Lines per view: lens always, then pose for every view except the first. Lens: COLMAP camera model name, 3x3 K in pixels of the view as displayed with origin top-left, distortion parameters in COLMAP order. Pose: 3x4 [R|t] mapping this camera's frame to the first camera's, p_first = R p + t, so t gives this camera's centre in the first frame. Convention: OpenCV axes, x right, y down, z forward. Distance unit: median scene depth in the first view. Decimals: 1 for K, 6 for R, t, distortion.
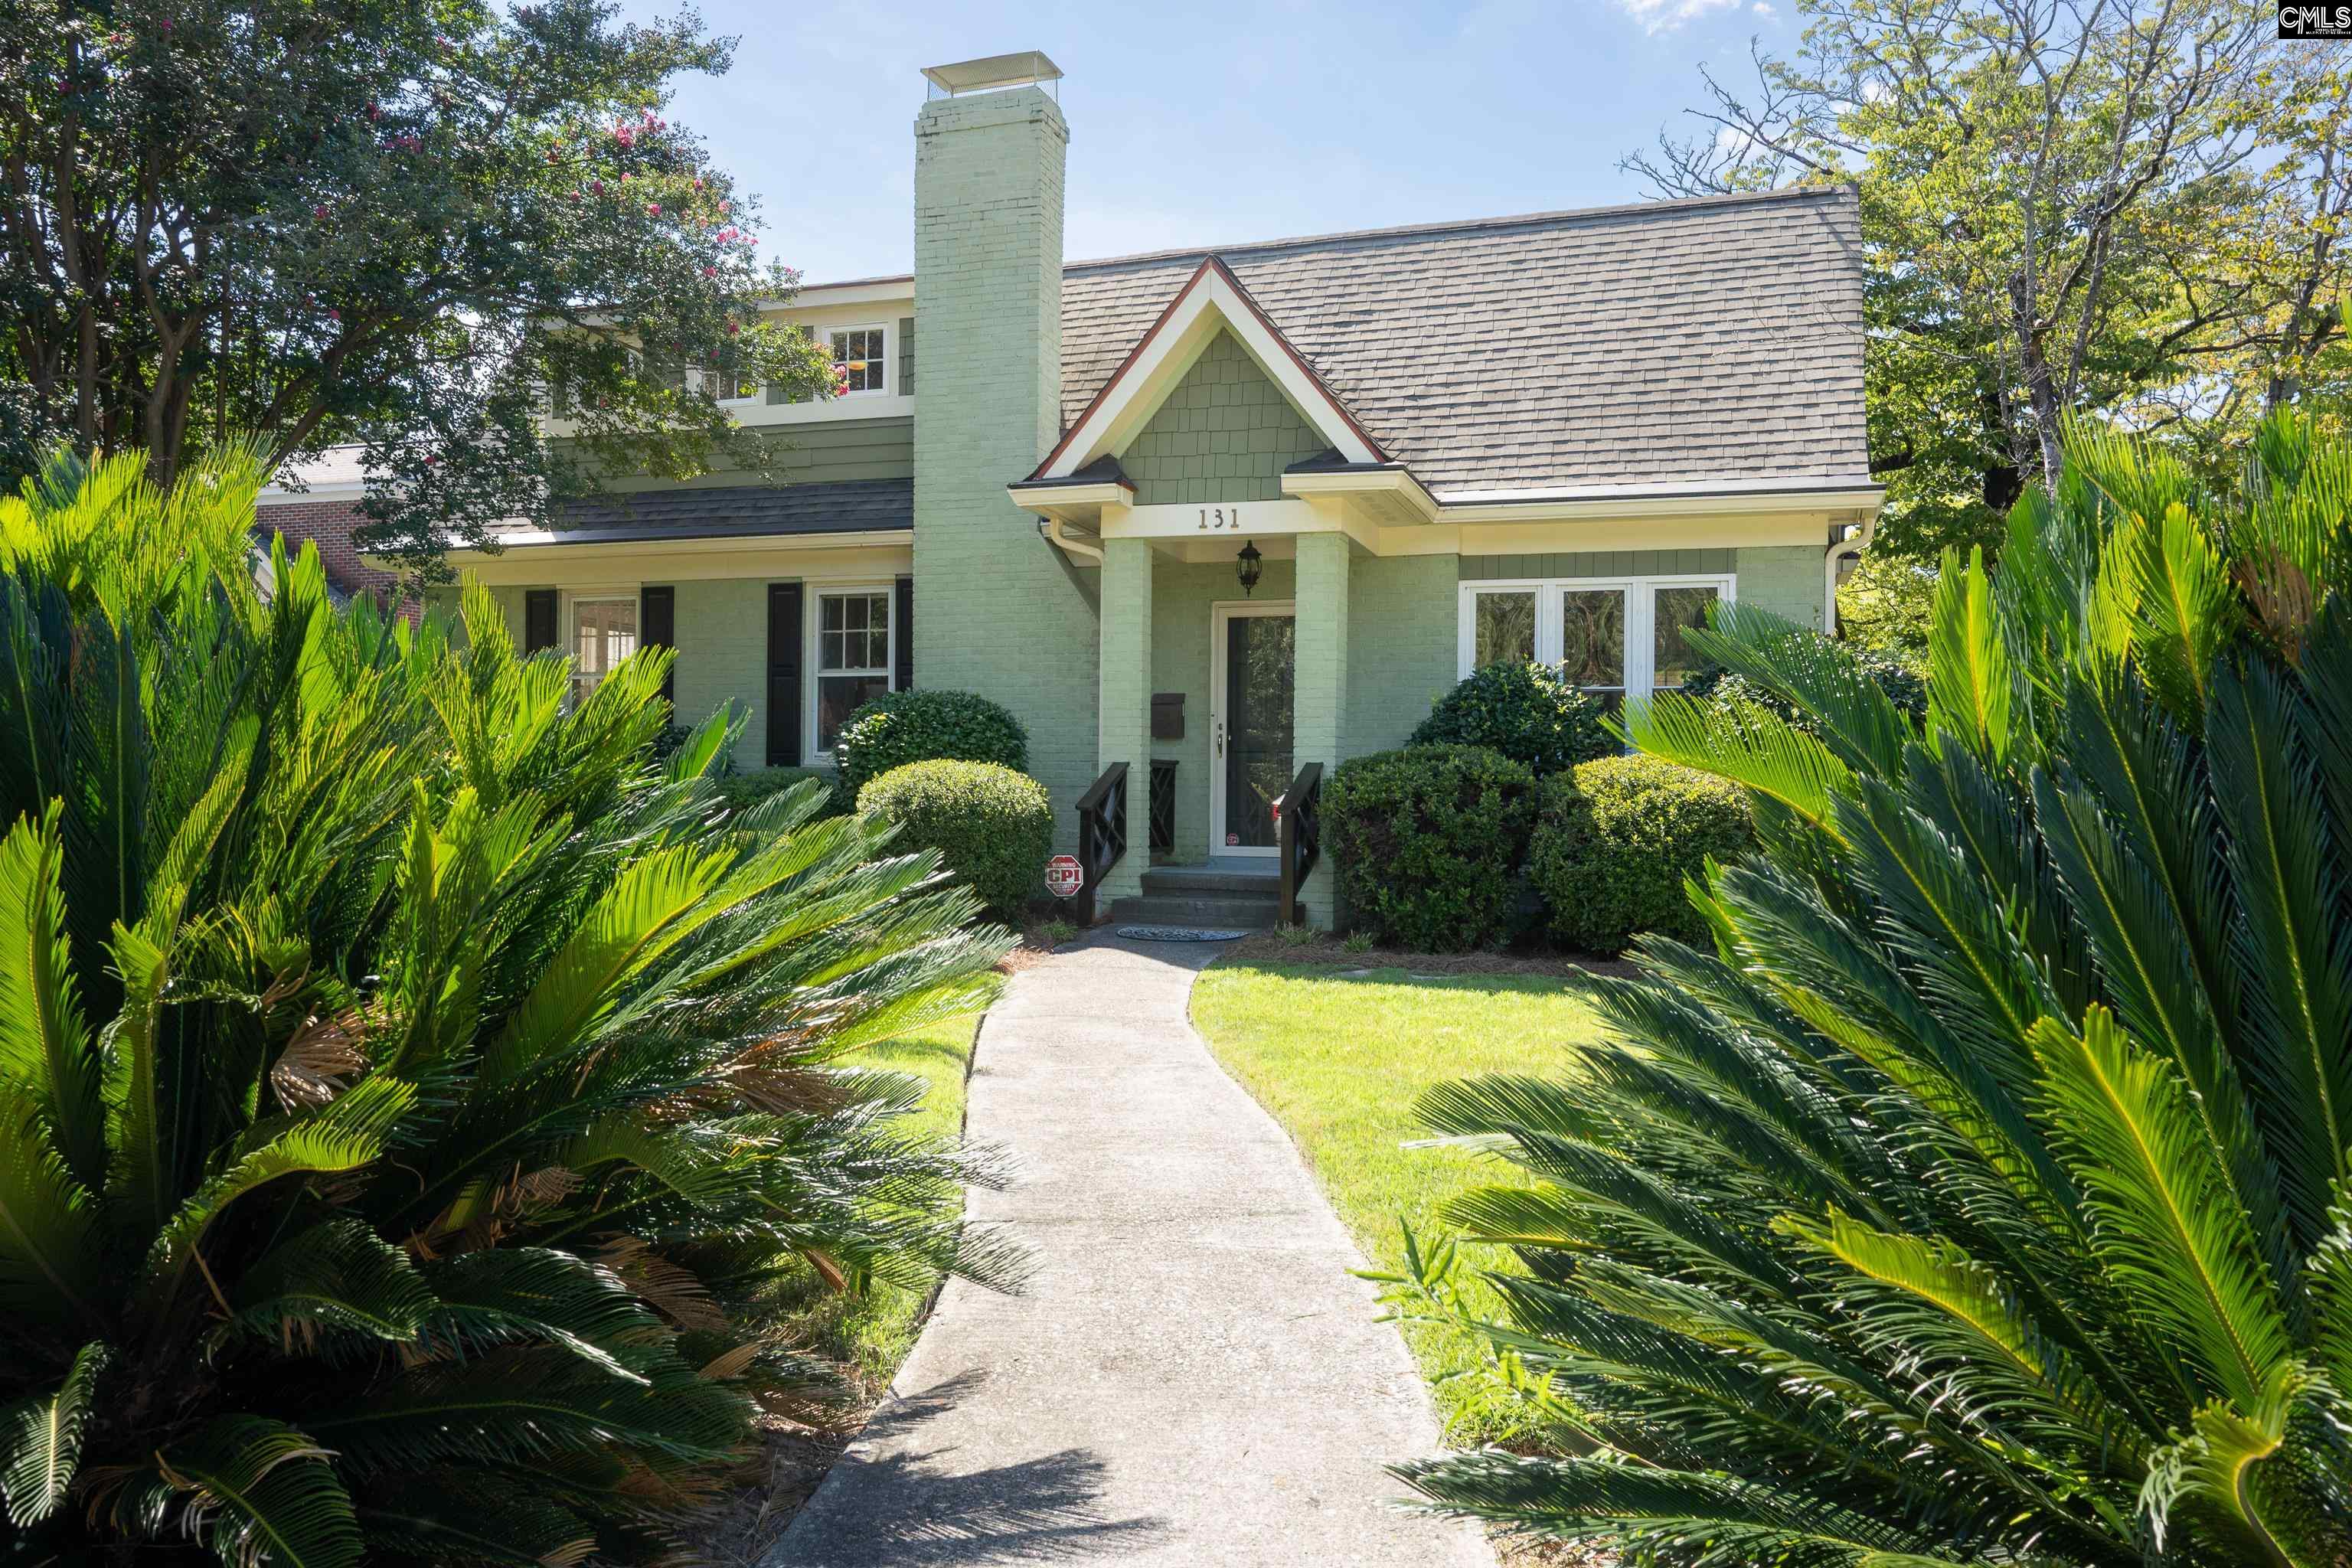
lens RADIAL K [[1702.6, 0, 1176.0], [0, 1702.6, 784.0], [0, 0, 1]] dist [0.000051, 0.003765]
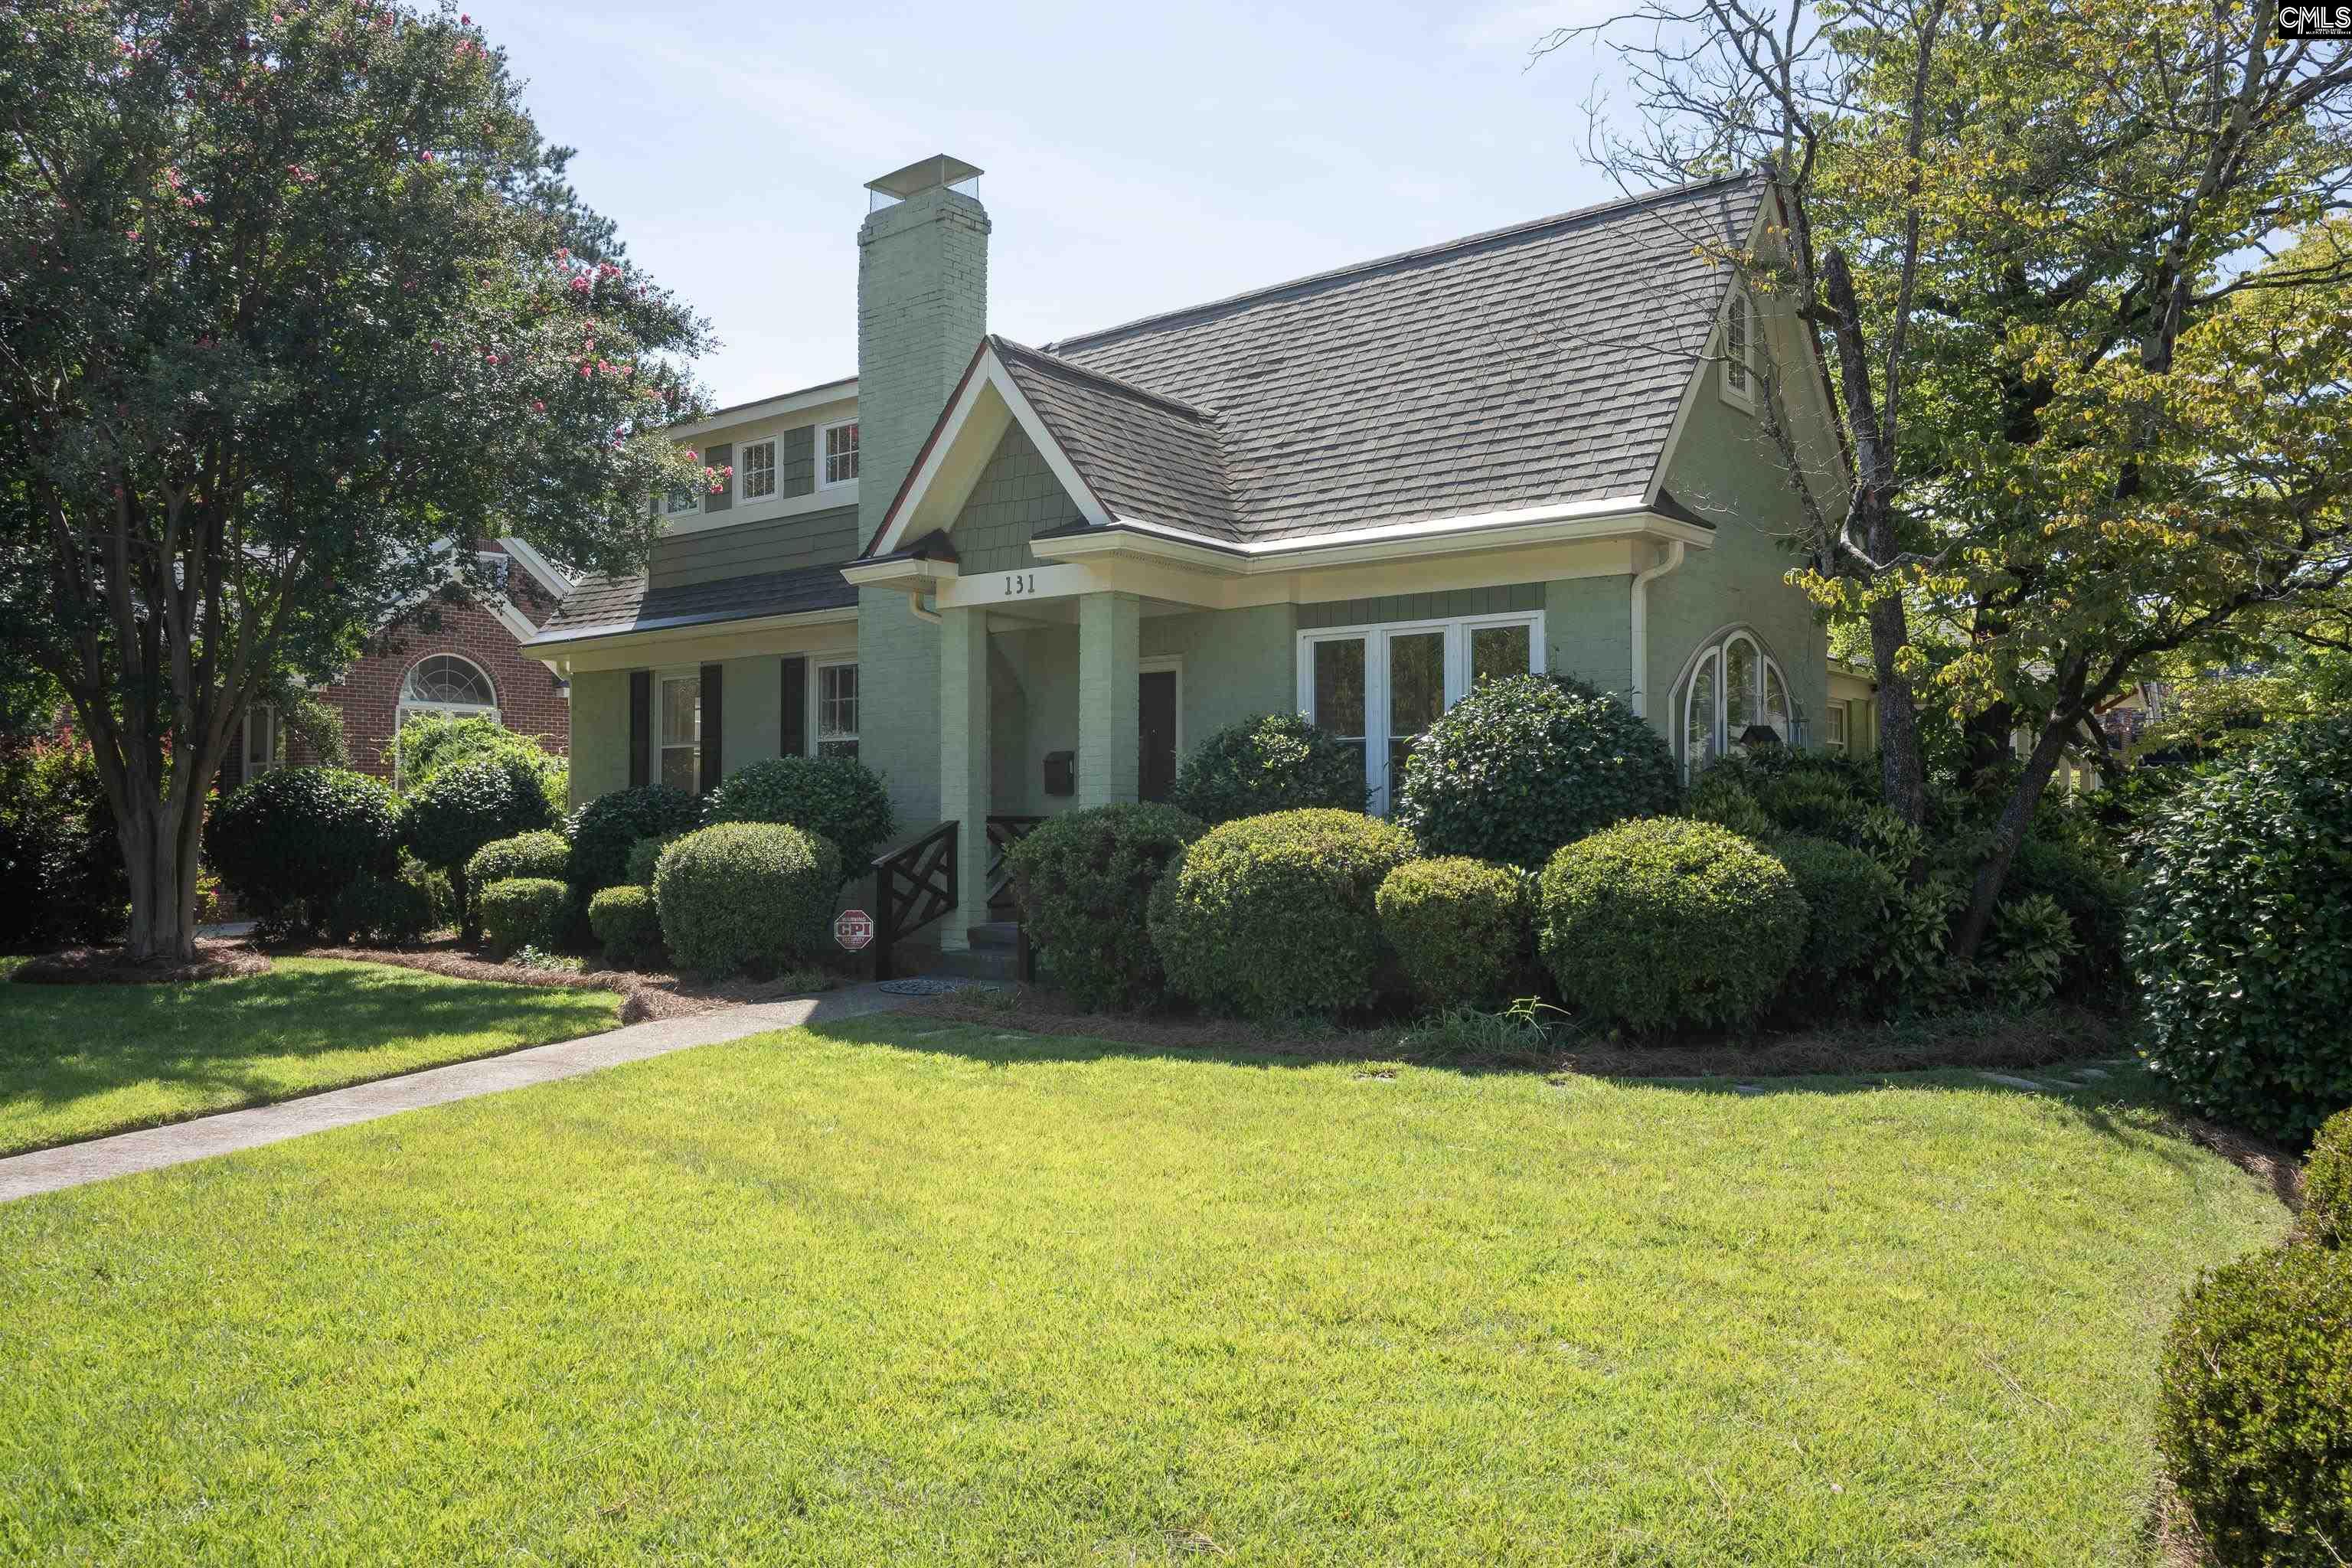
lens RADIAL K [[1702.6, 0, 1176.0], [0, 1702.6, 784.0], [0, 0, 1]] dist [0.000051, 0.003765]
pose [[0.936547, -0.018626, -0.350046, 0.447451], [0.010342, 0.999621, -0.025521, -0.007004], [0.350389, 0.020282, 0.936385, 0.063144]]
